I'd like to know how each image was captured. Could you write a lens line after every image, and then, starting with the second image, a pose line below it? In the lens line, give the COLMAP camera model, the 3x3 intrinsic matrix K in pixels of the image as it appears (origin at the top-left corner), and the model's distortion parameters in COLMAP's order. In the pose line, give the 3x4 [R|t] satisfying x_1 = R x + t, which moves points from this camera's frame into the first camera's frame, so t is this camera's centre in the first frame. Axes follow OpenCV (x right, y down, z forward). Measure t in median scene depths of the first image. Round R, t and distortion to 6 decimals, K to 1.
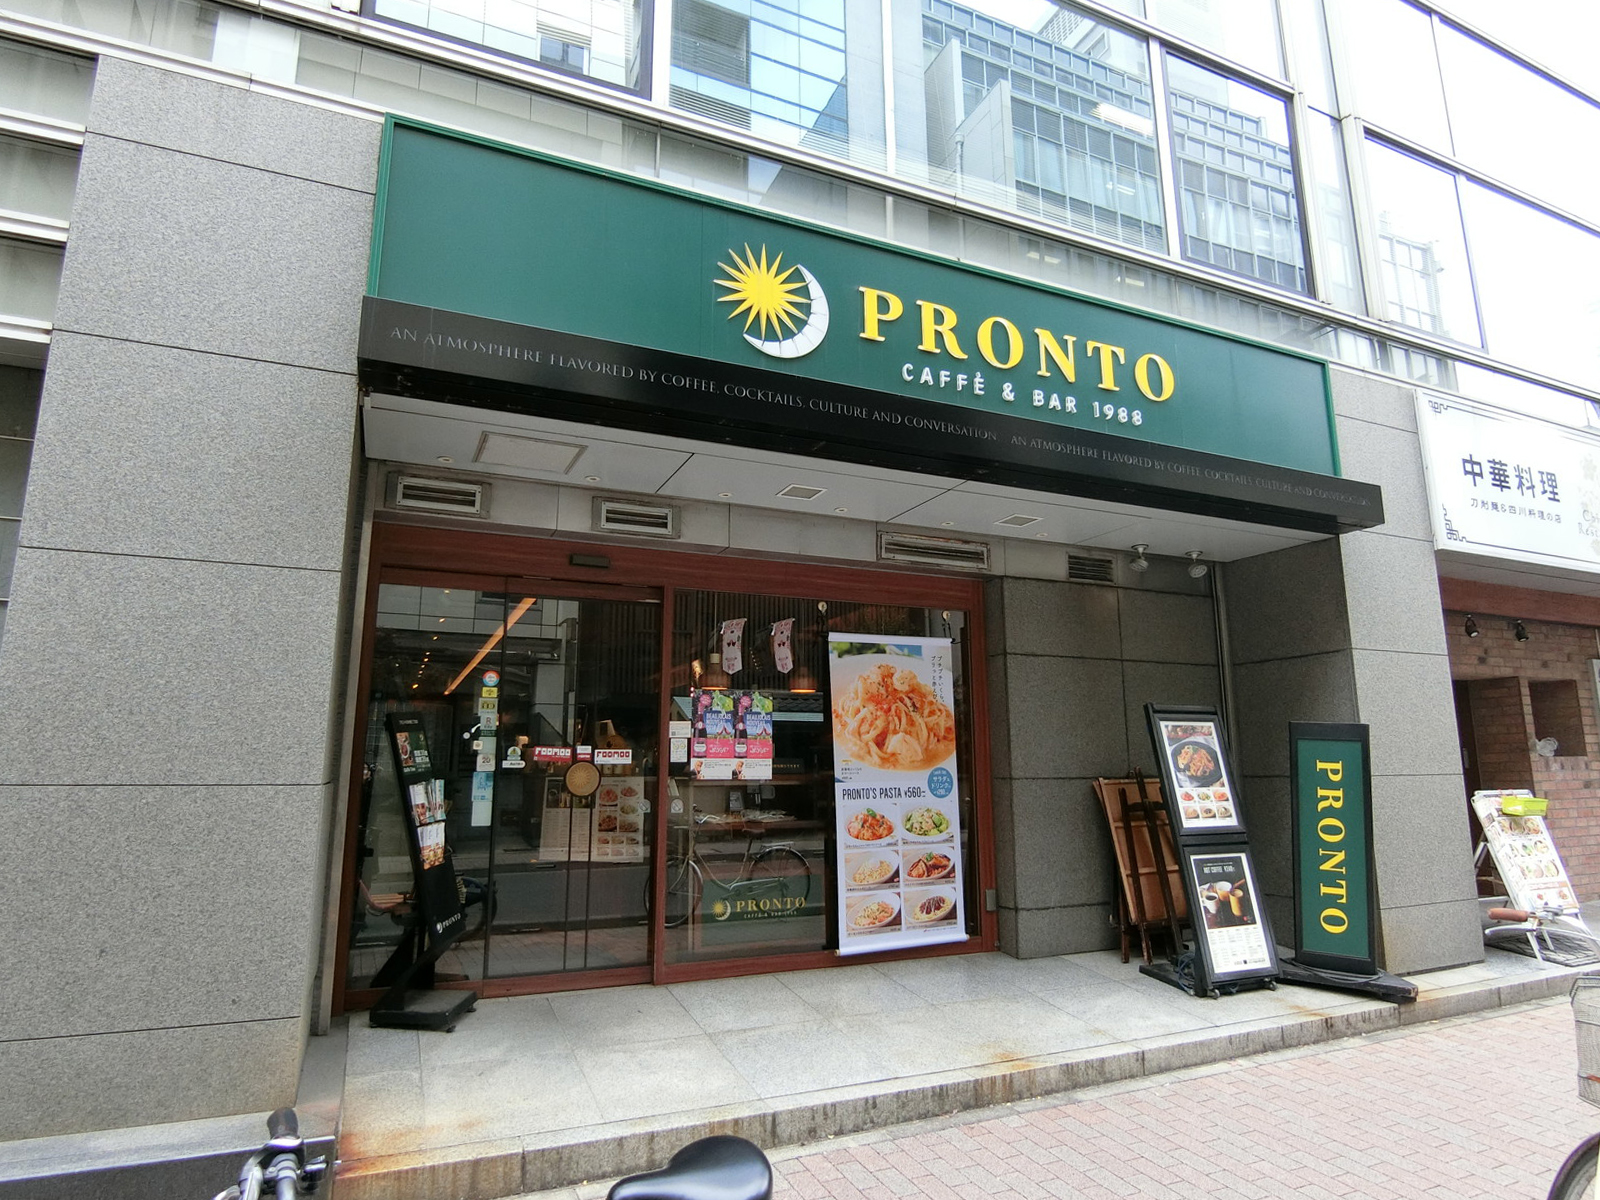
lens RADIAL K [[904.7, 0, 800.0], [0, 904.7, 600.0], [0, 0, 1]] dist [-0.006576, -0.001854]
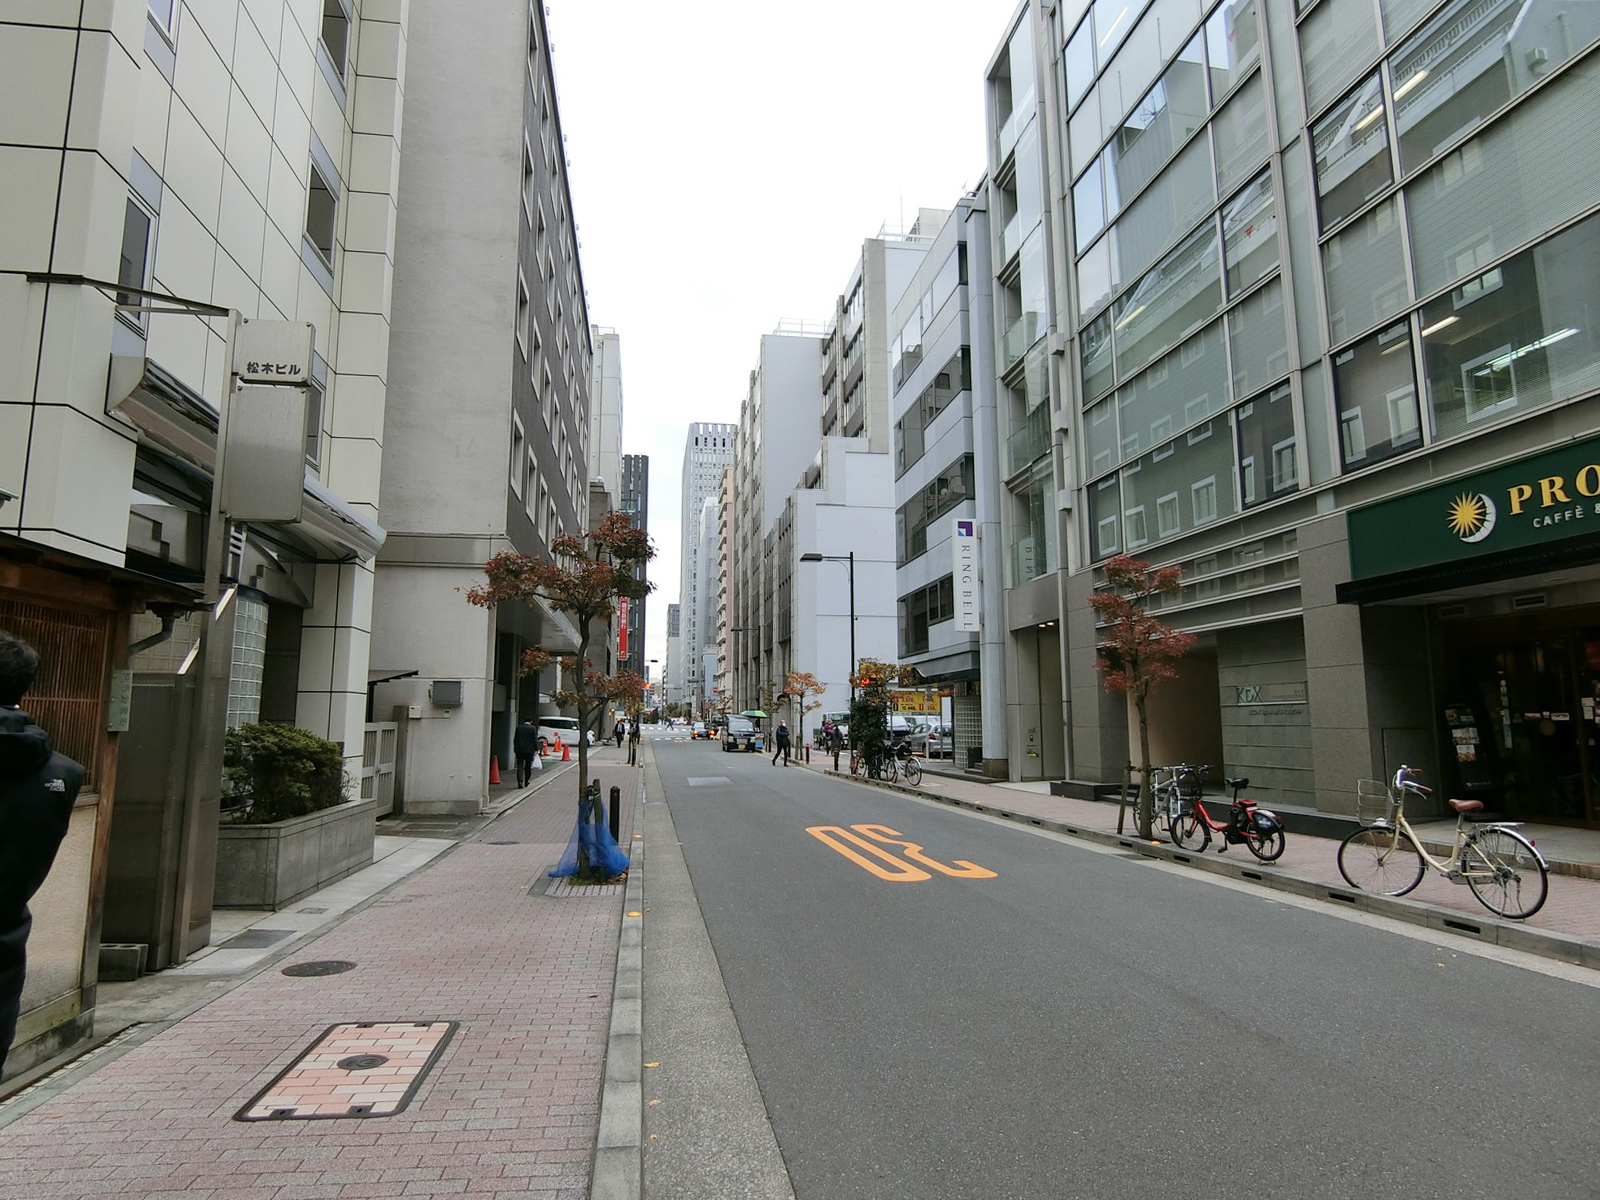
lens RADIAL K [[904.7, 0, 800.0], [0, 904.7, 600.0], [0, 0, 1]] dist [-0.006576, -0.001854]
pose [[-0.258483, -0.129922, -0.957239, 2.340848], [0.182208, 0.966571, -0.180390, -0.028658], [0.948676, -0.221044, -0.226169, -0.112314]]
